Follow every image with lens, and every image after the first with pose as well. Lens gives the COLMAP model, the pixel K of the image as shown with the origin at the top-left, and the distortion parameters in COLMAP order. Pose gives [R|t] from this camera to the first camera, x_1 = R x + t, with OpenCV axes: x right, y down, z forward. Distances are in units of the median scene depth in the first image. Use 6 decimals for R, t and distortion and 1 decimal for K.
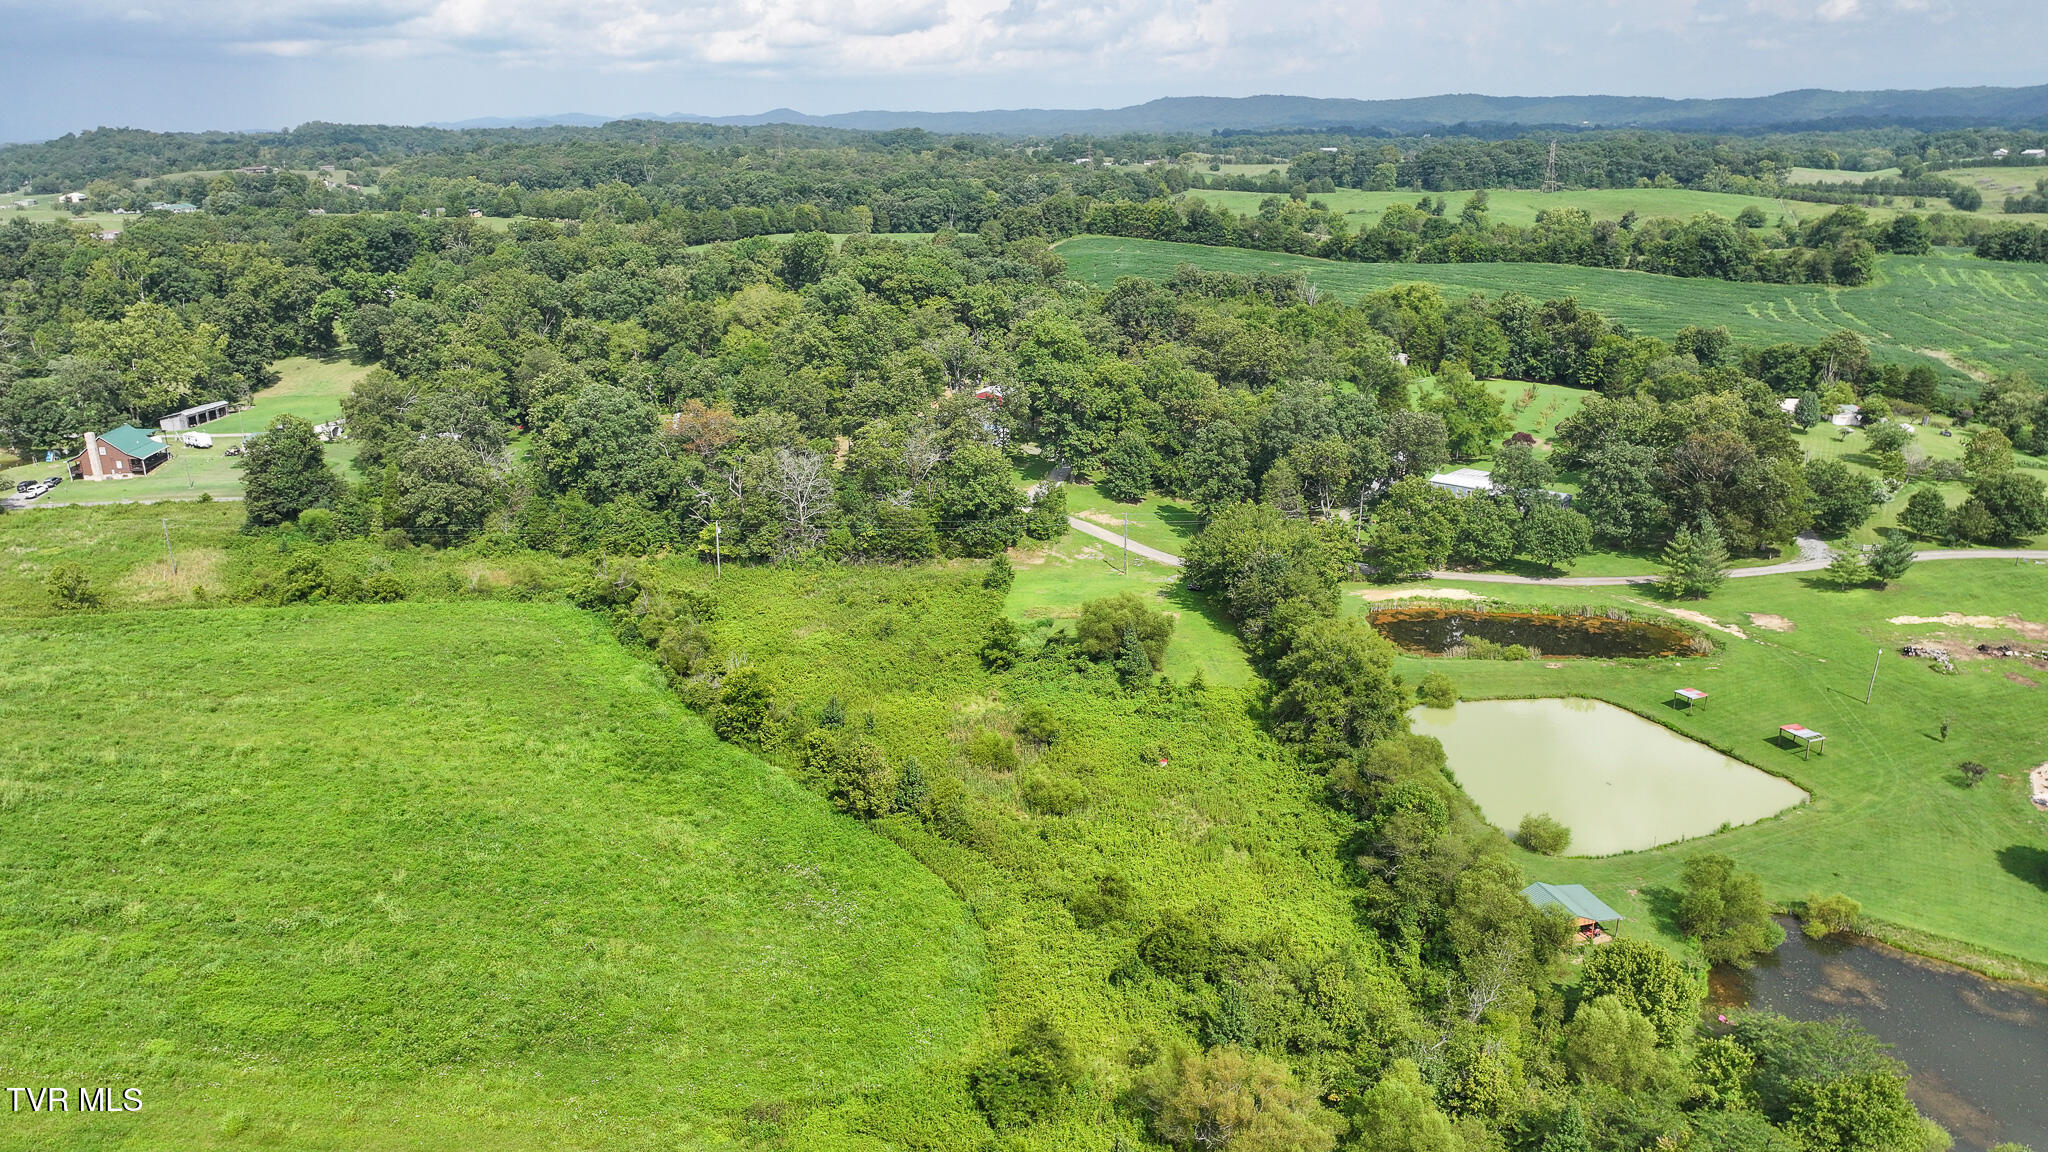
lens RADIAL K [[1446.3, 0, 1015.1], [0, 1446.3, 574.0], [0, 0, 1]] dist [0.005452, 0.011782]
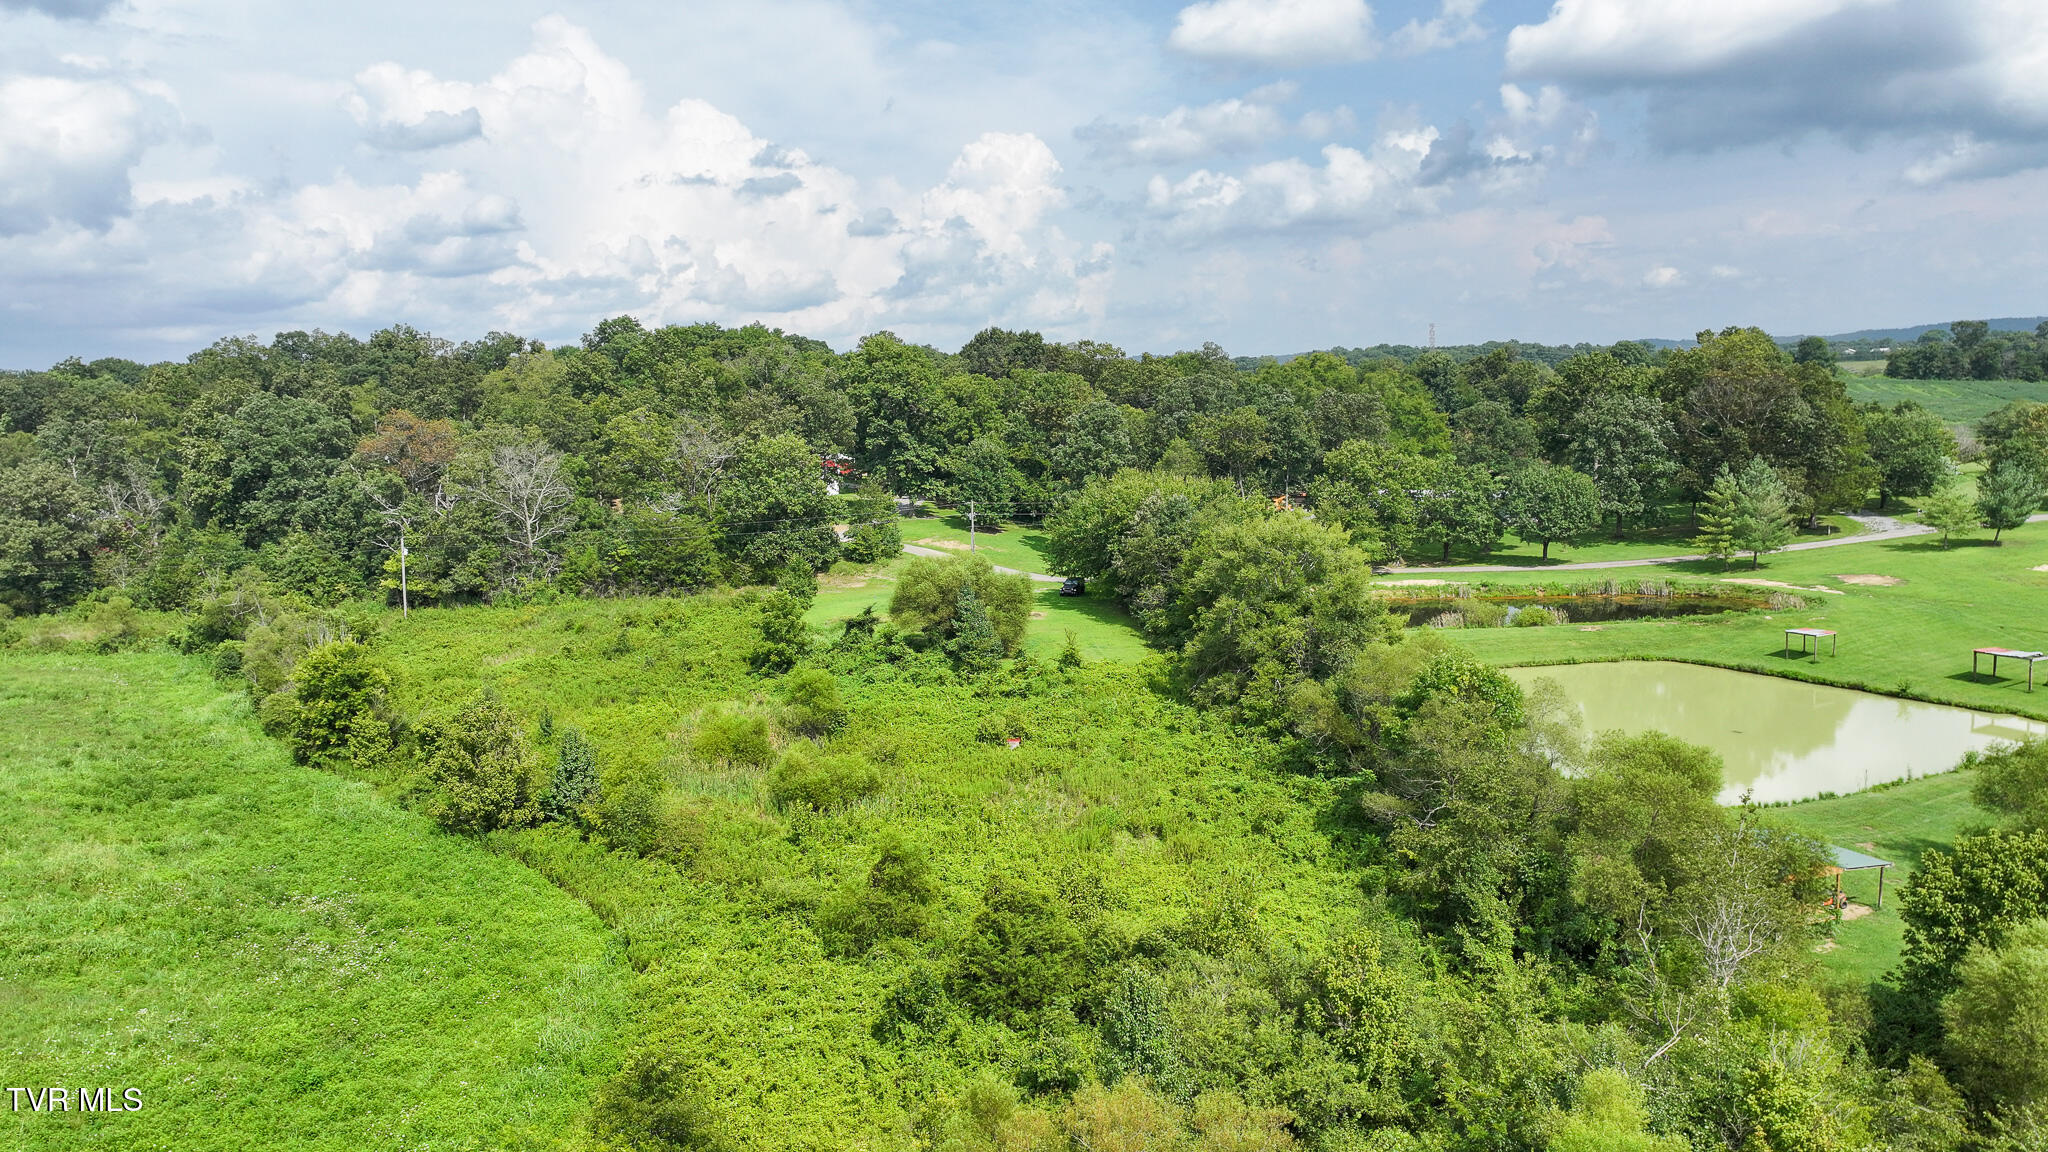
lens RADIAL K [[1446.3, 0, 1021.7], [0, 1446.3, 572.8], [0, 0, 1]] dist [0.005452, 0.011782]
pose [[0.996822, -0.025814, 0.075366, 0.053978], [0.038965, 0.983145, -0.178626, 0.146263], [-0.069484, 0.180995, 0.981026, 0.340711]]
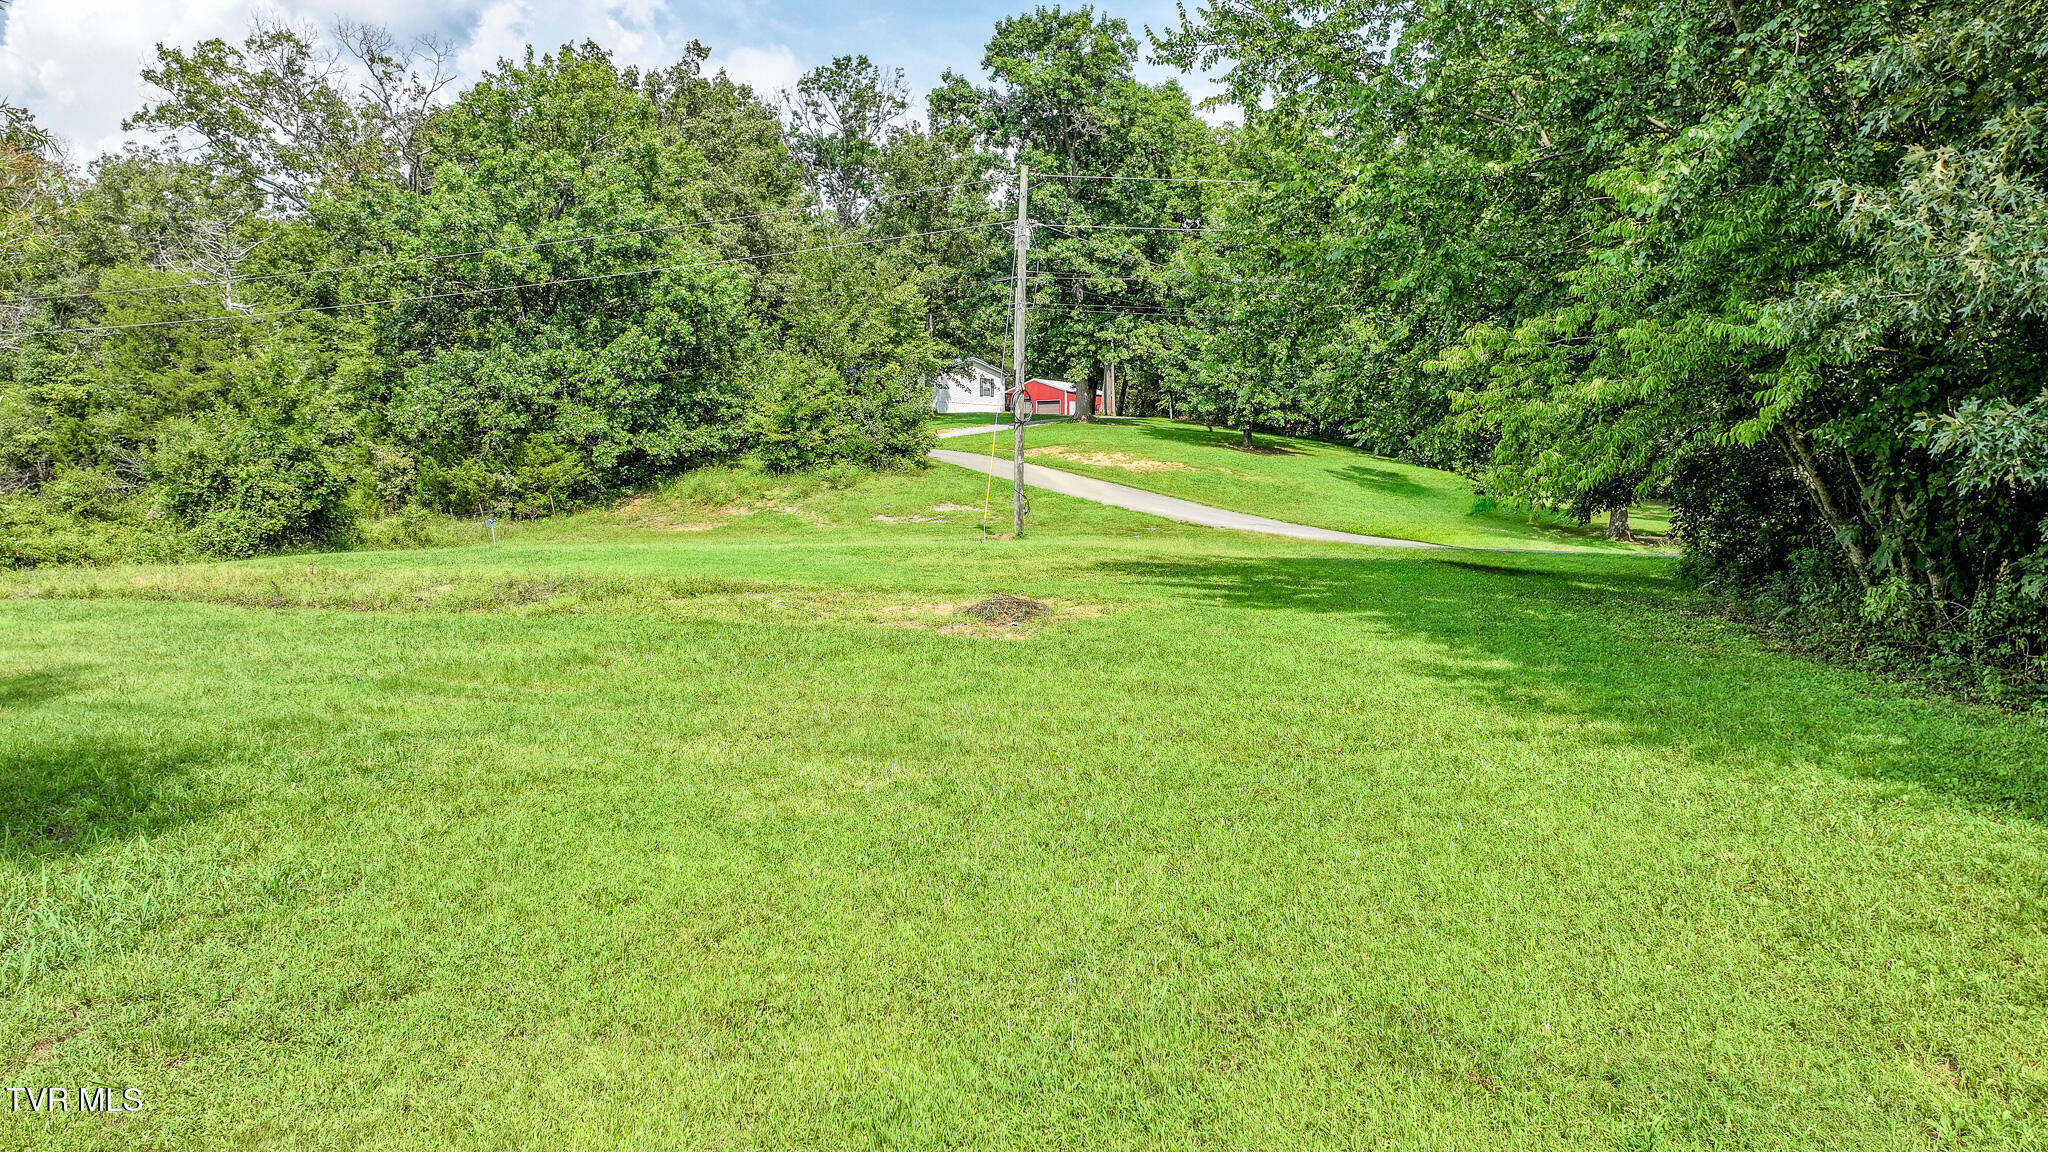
lens RADIAL K [[1446.3, 0, 1028.1], [0, 1446.3, 573.5], [0, 0, 1]] dist [0.005452, 0.011782]
pose [[0.970328, 0.036840, -0.238971, 0.142229], [-0.094029, 0.968024, -0.232569, 0.052425], [0.222762, 0.248138, 0.942764, 1.000494]]
